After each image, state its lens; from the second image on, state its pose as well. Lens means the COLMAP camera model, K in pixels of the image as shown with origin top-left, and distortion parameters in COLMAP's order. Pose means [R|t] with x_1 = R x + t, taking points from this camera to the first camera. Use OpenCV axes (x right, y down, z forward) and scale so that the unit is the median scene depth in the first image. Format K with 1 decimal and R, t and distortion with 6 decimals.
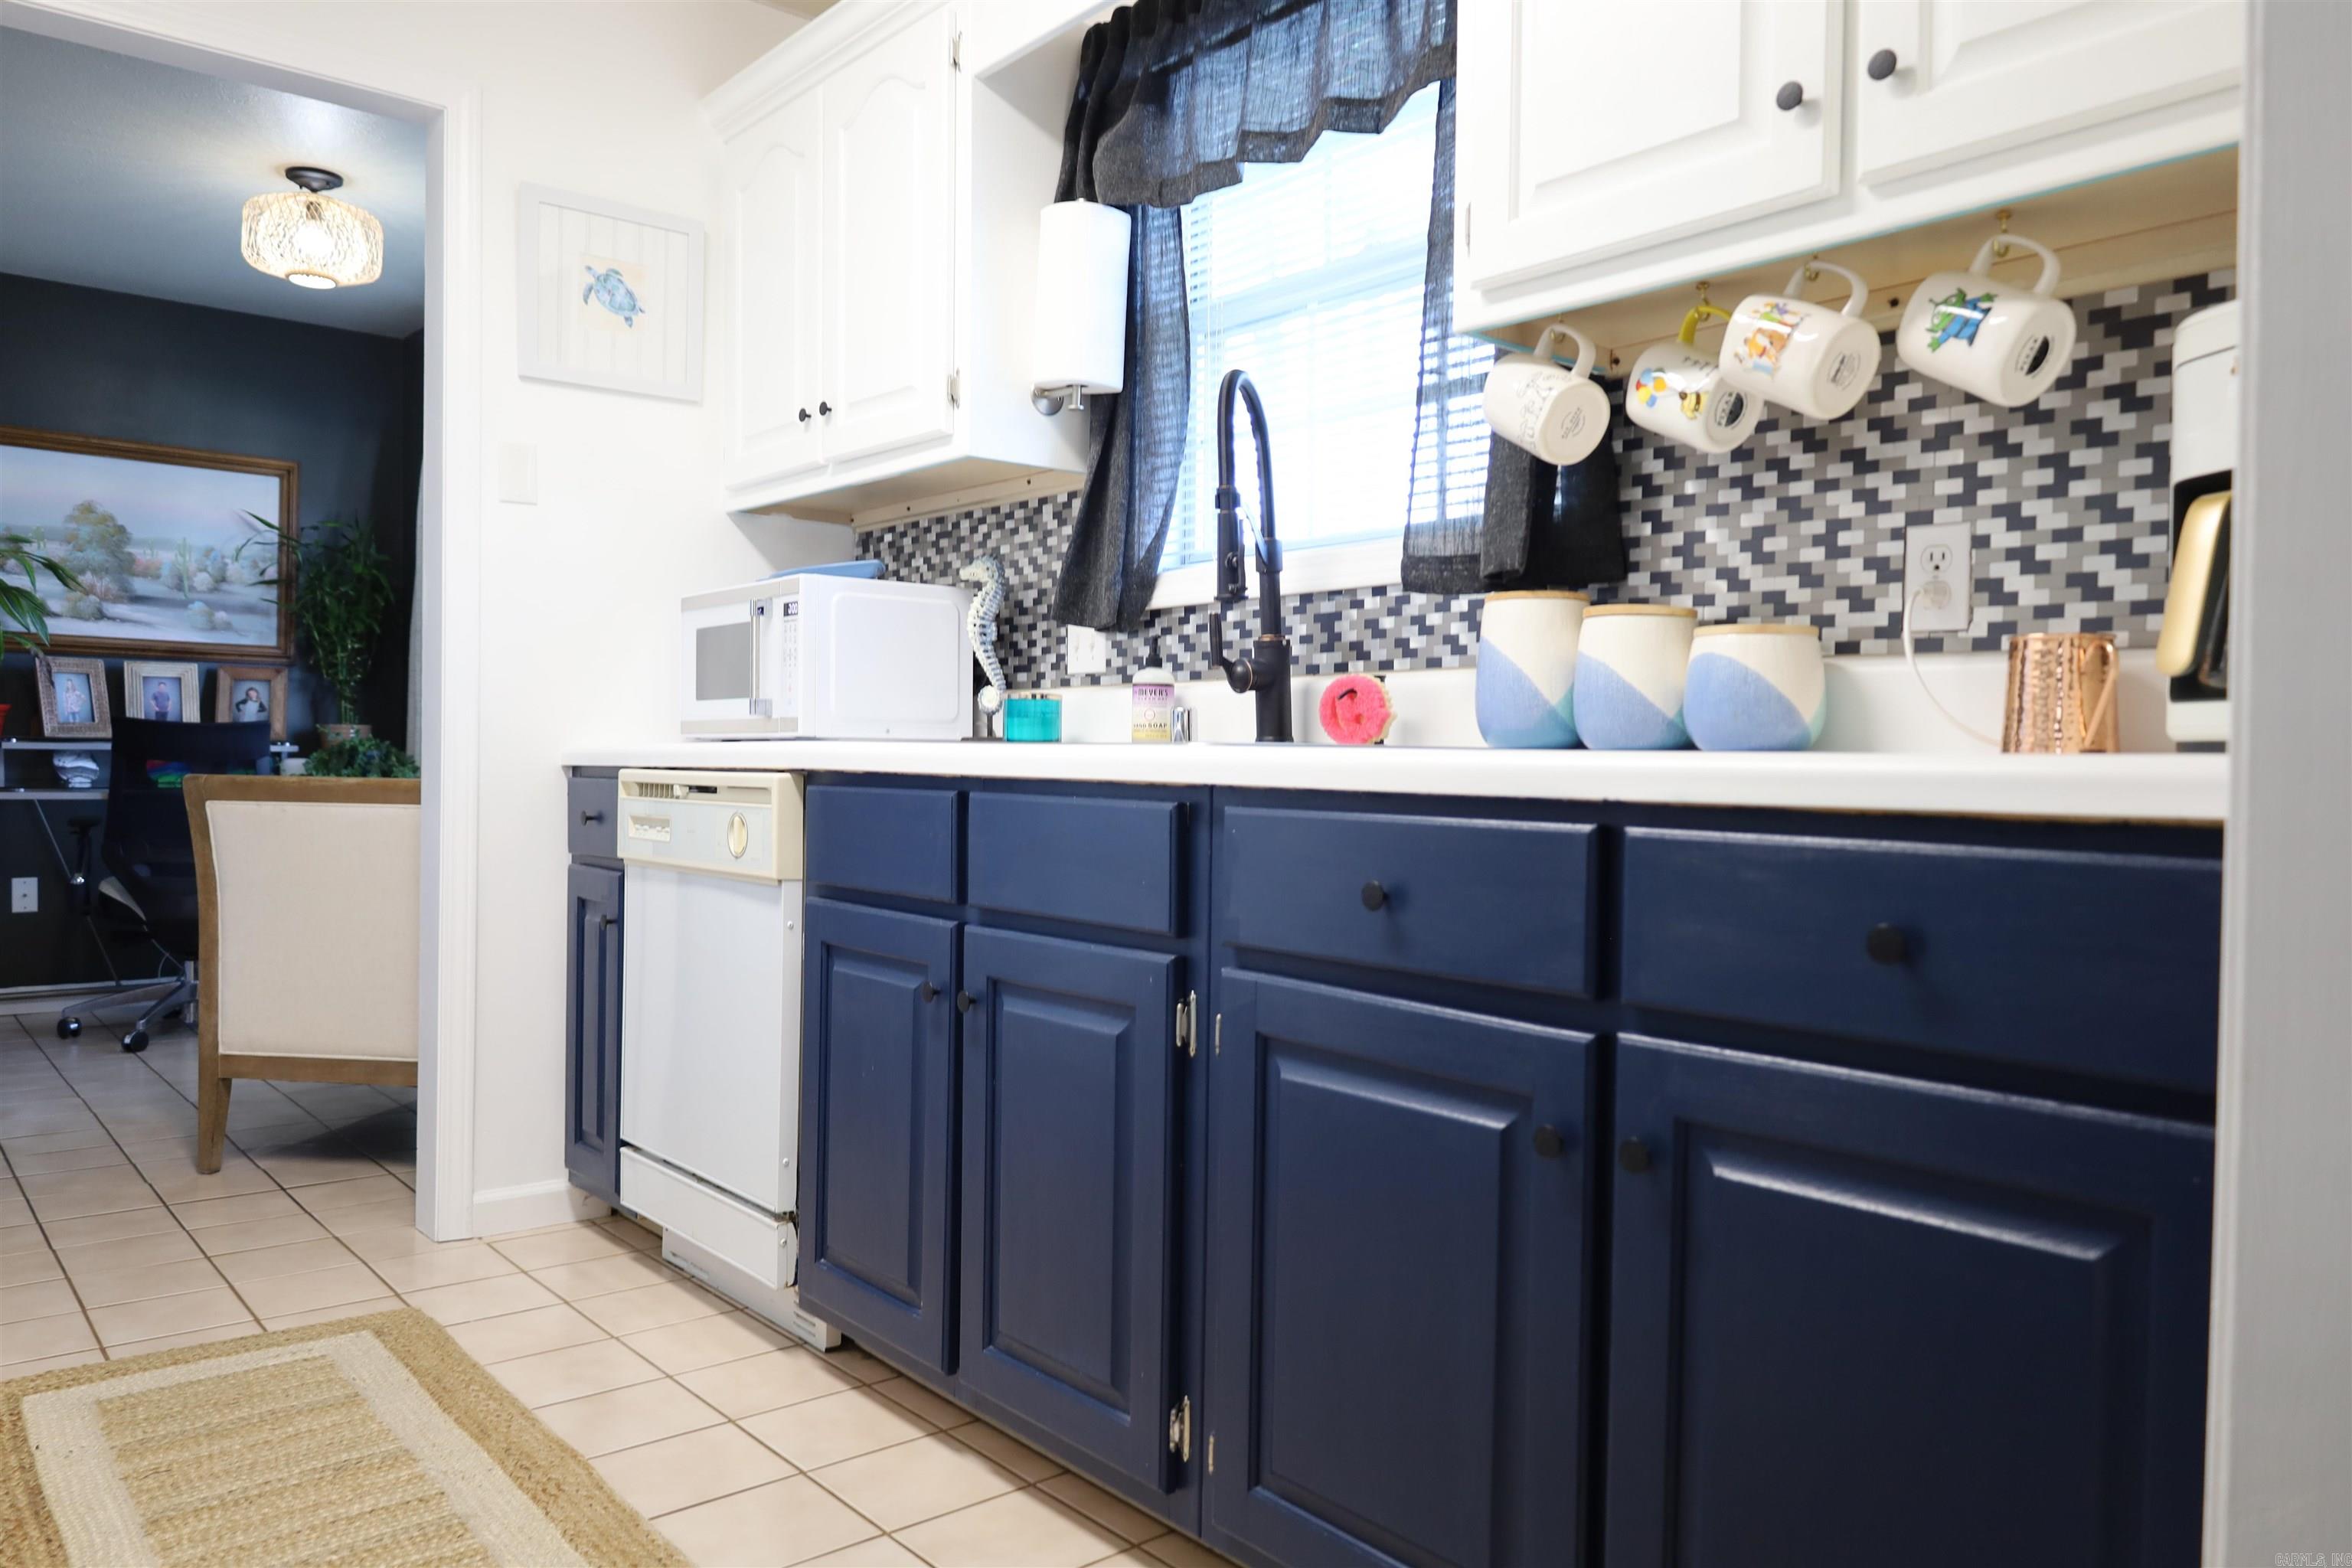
lens RADIAL K [[1632.3, 0, 1176.0], [0, 1632.3, 784.0], [0, 0, 1]] dist [0.013937, -0.022026]
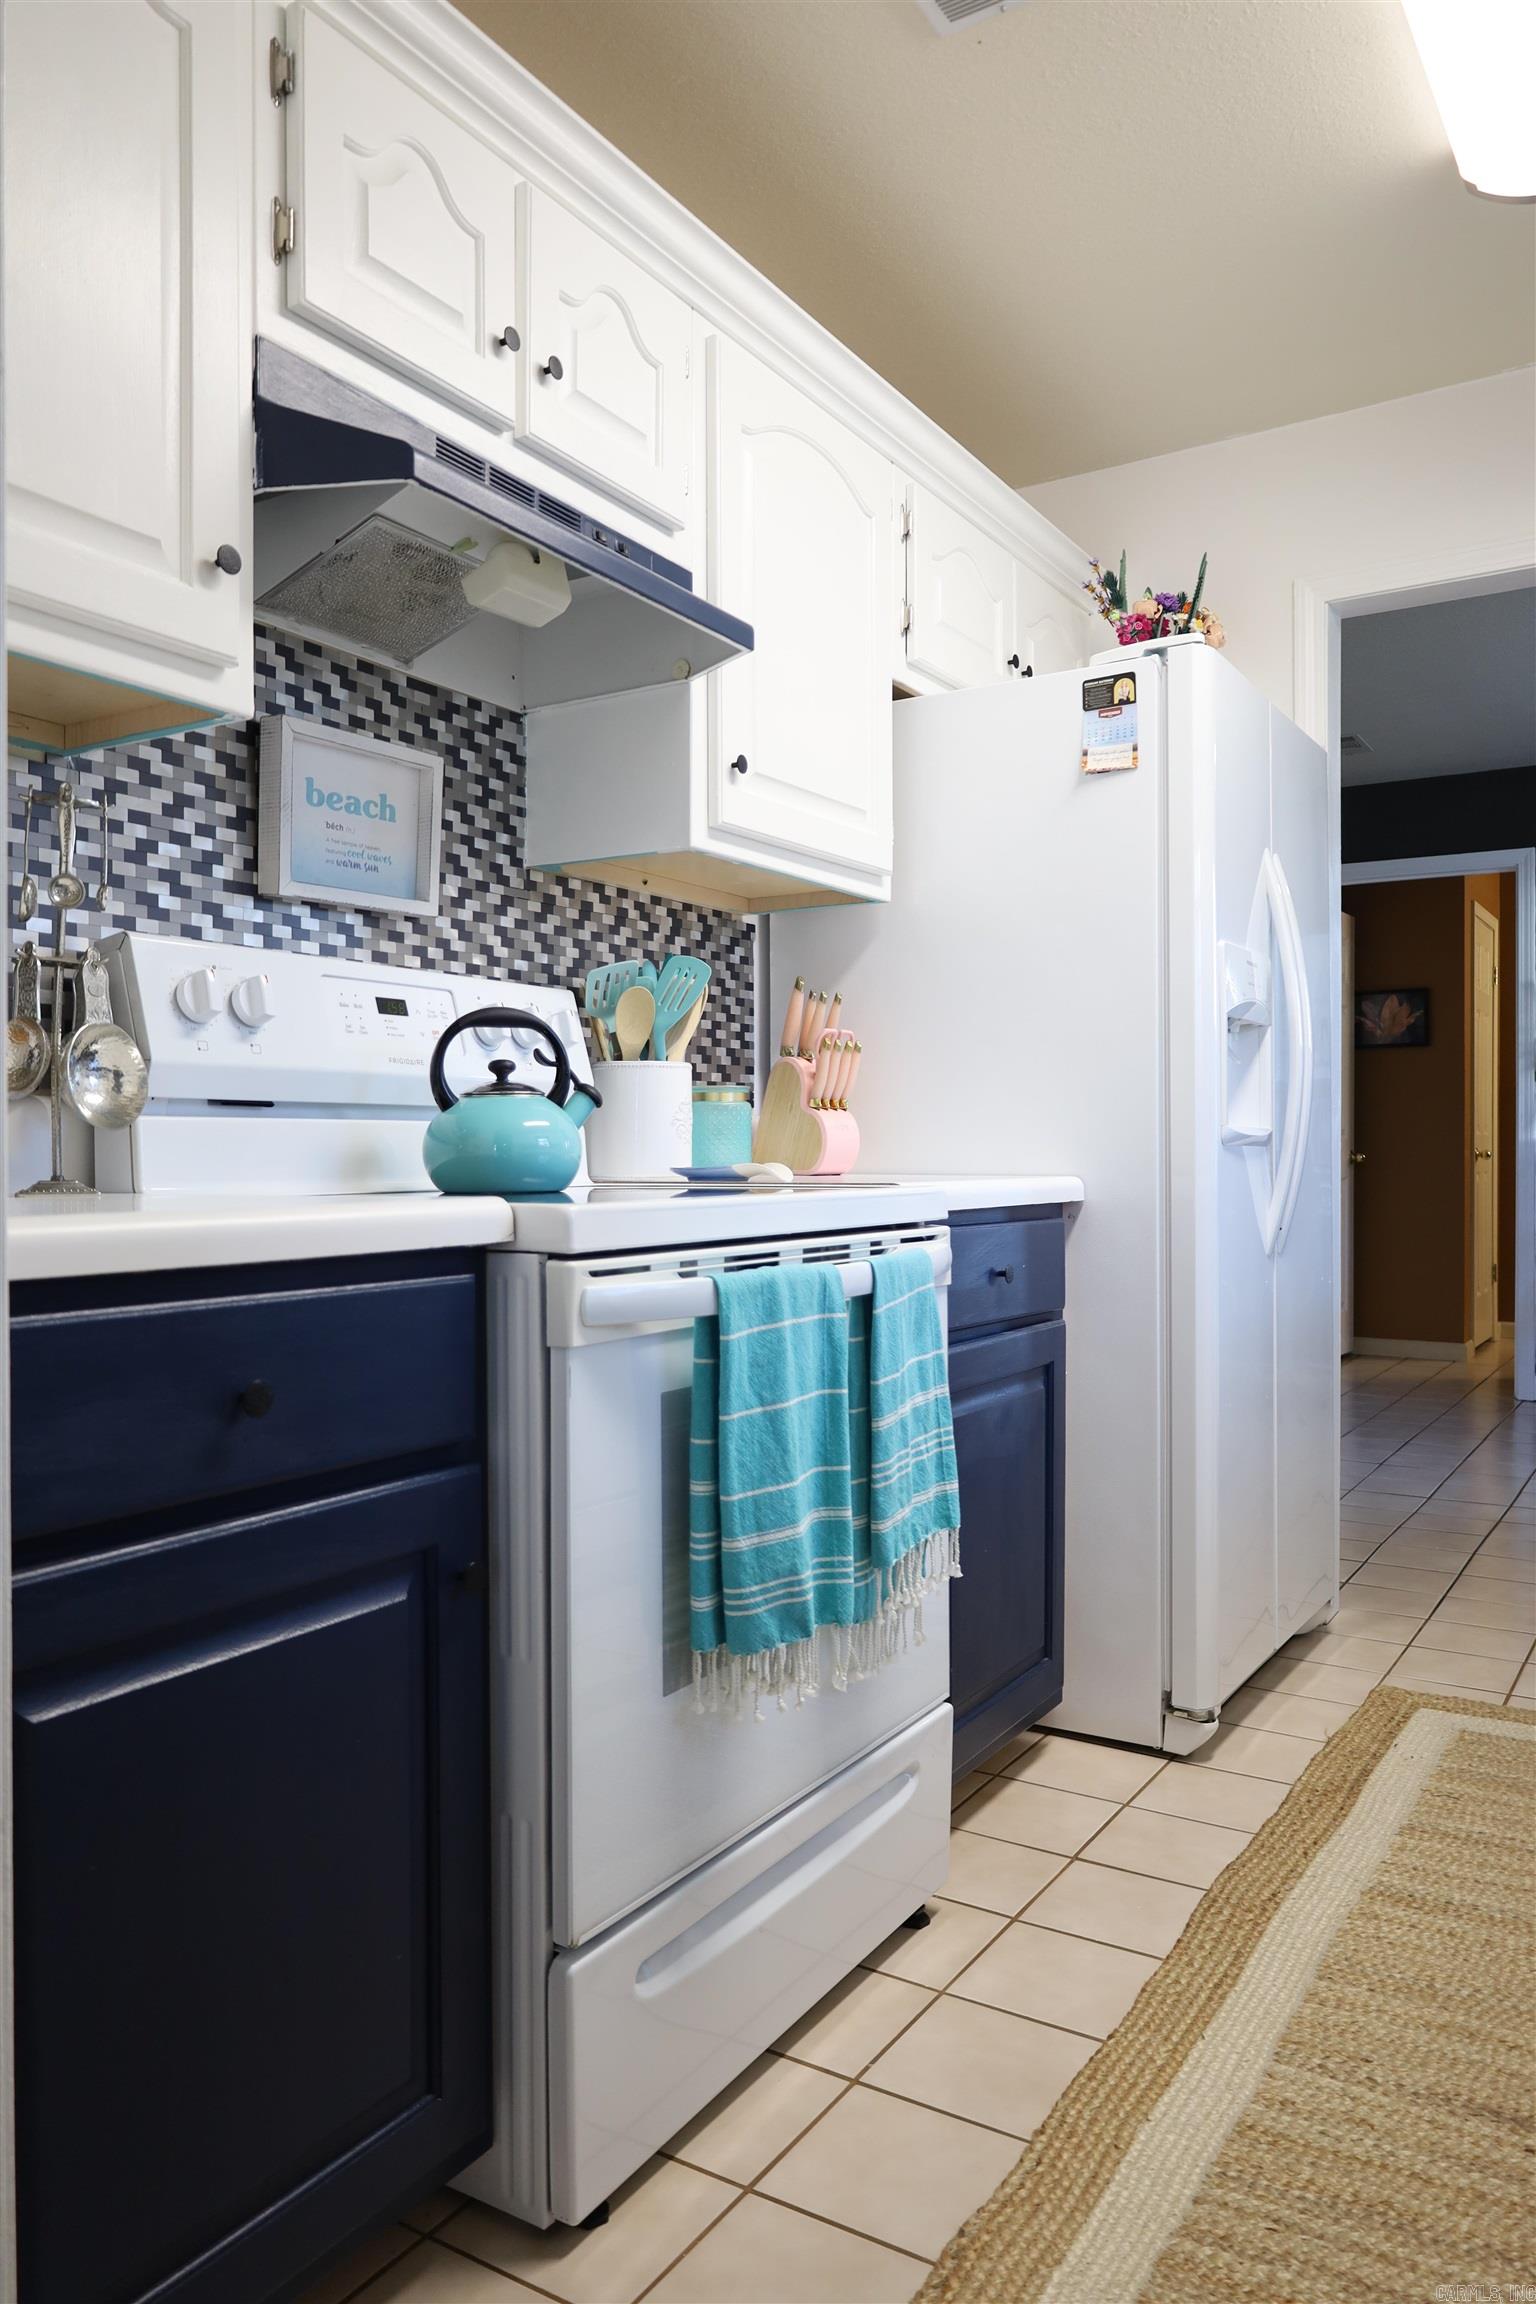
lens RADIAL K [[1606.7, 0, 768.0], [0, 1606.7, 1152.0], [0, 0, 1]] dist [-0.006365, 0.005275]
pose [[0.307618, -0.014481, -0.951400, 0.254655], [-0.010267, 0.999775, -0.018537, -0.016780], [0.951454, 0.015471, 0.307401, 0.116599]]
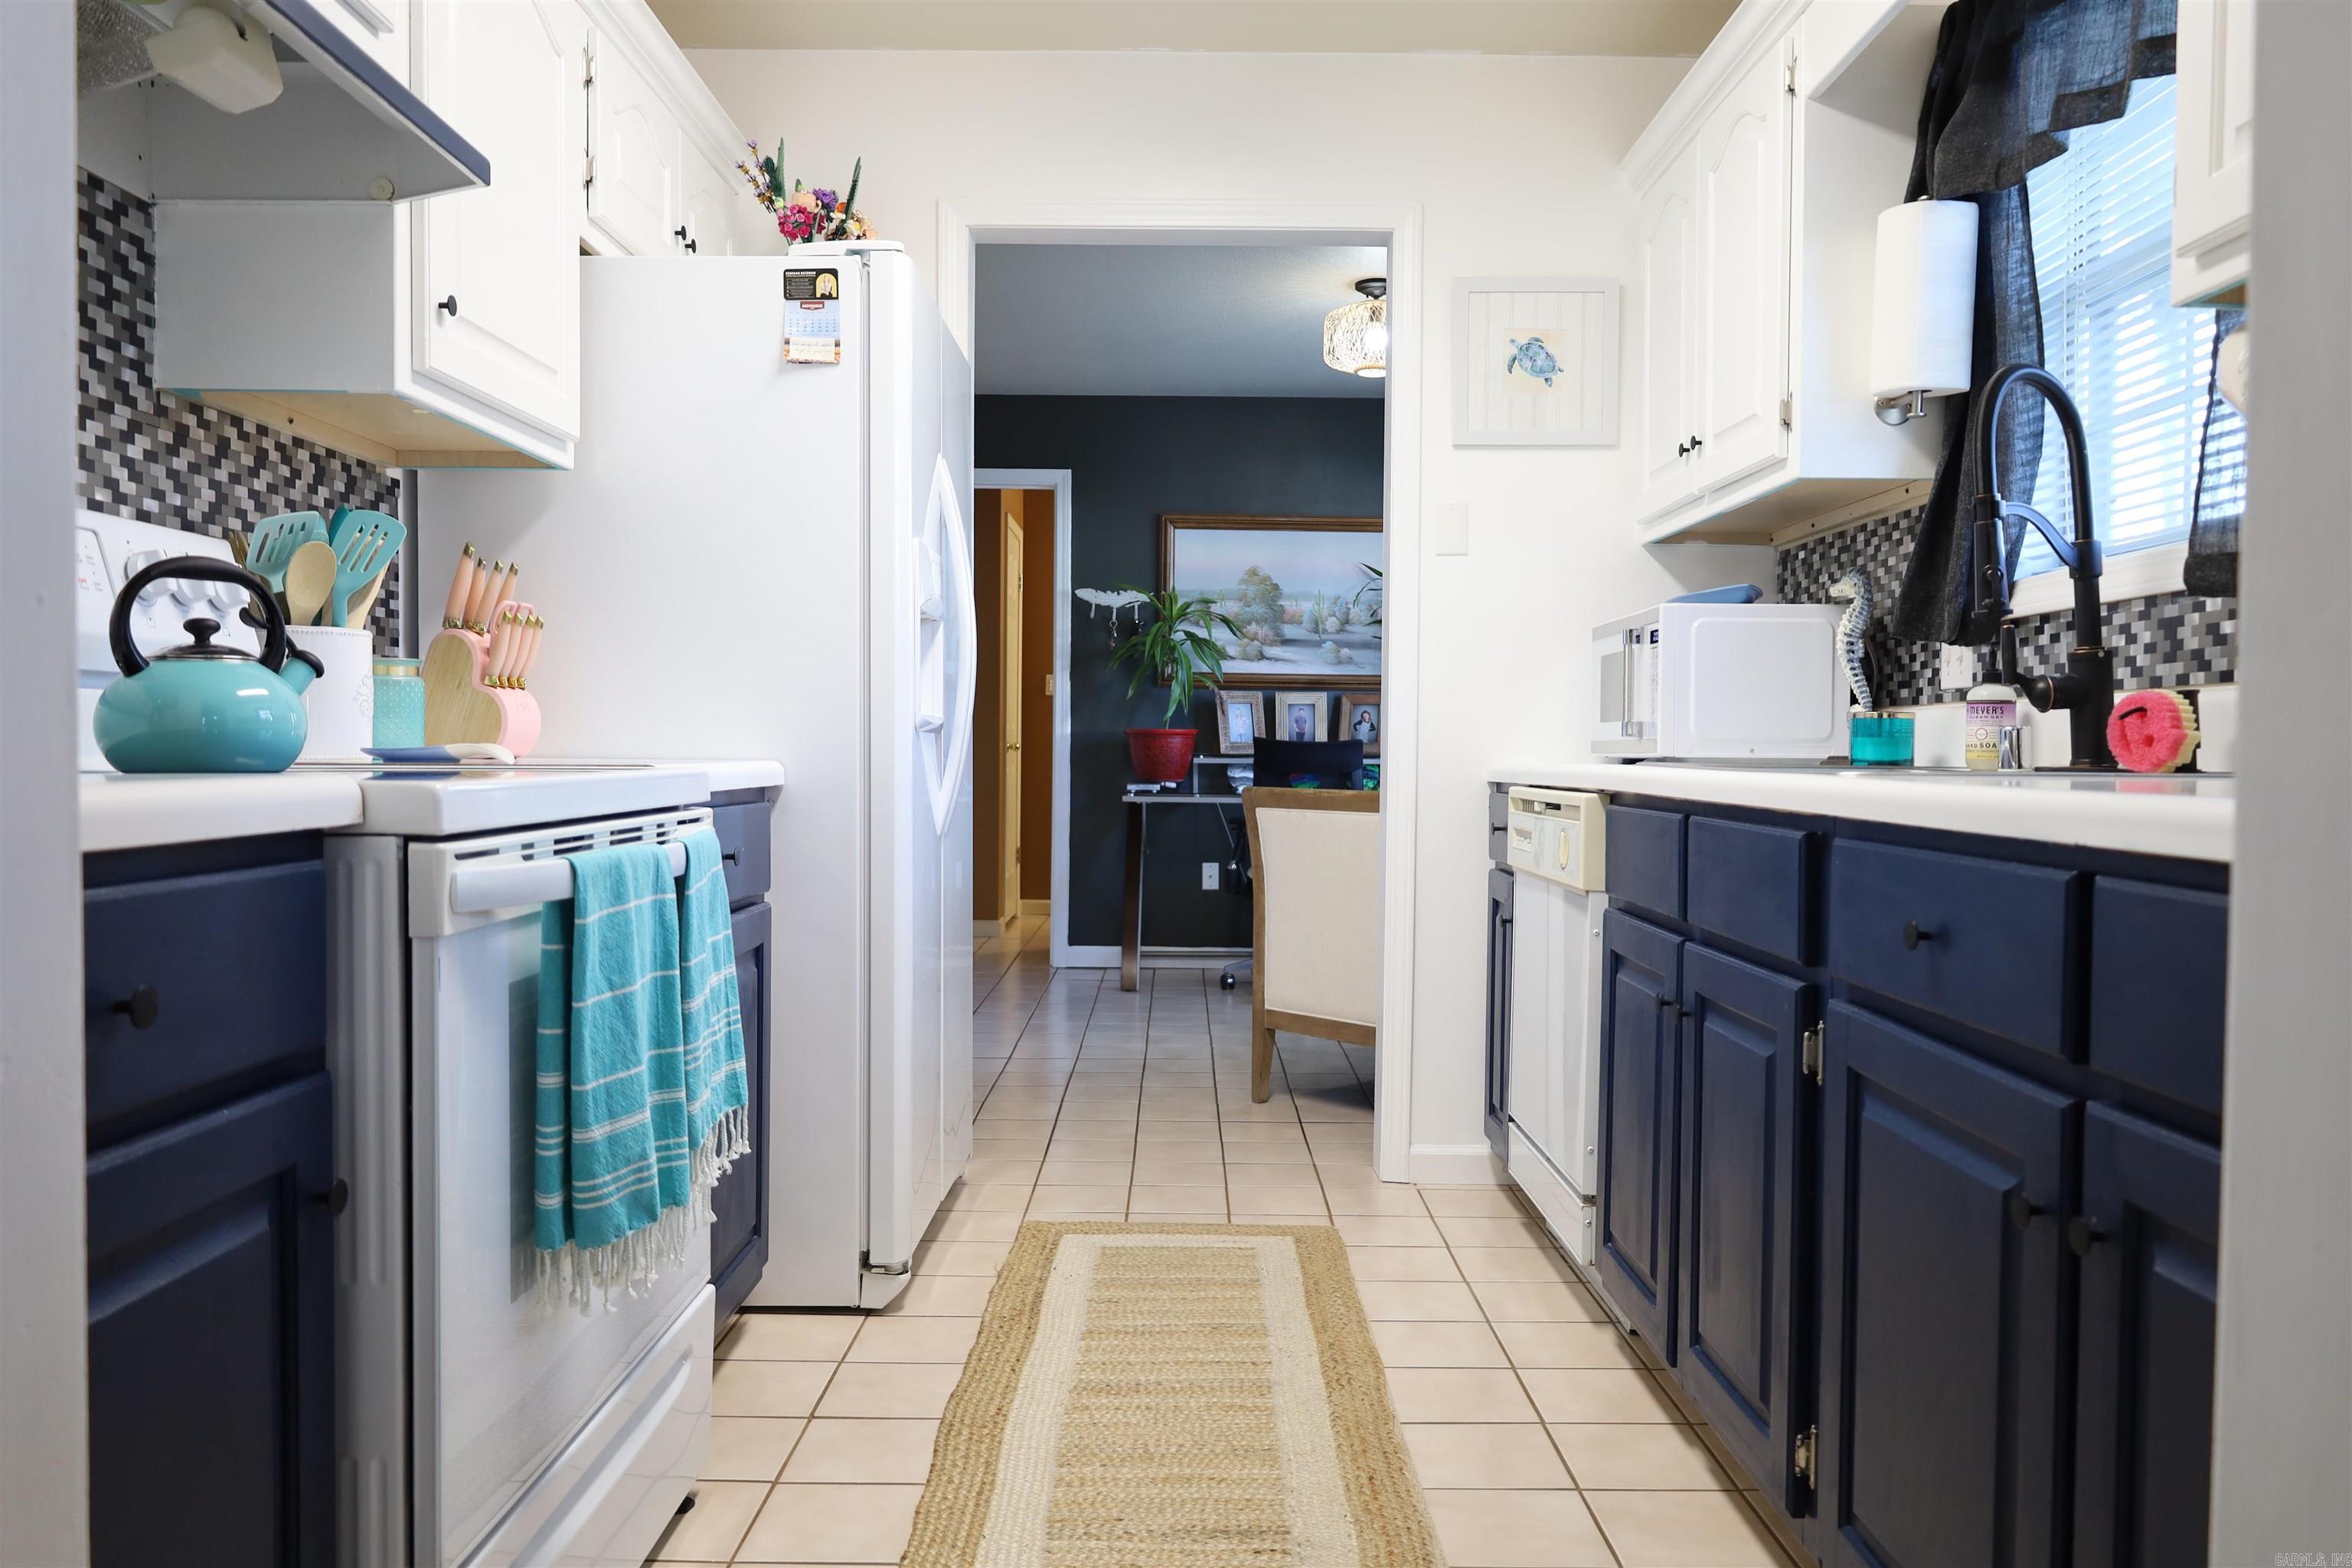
lens RADIAL K [[1640.2, 0, 1176.0], [0, 1640.2, 784.0], [0, 0, 1]] dist [-0.006365, 0.005275]
pose [[0.764907, 0.006235, -0.644110, 0.222276], [-0.007967, 0.999968, 0.000219, -0.010033], [0.644091, 0.004965, 0.764932, -0.014183]]
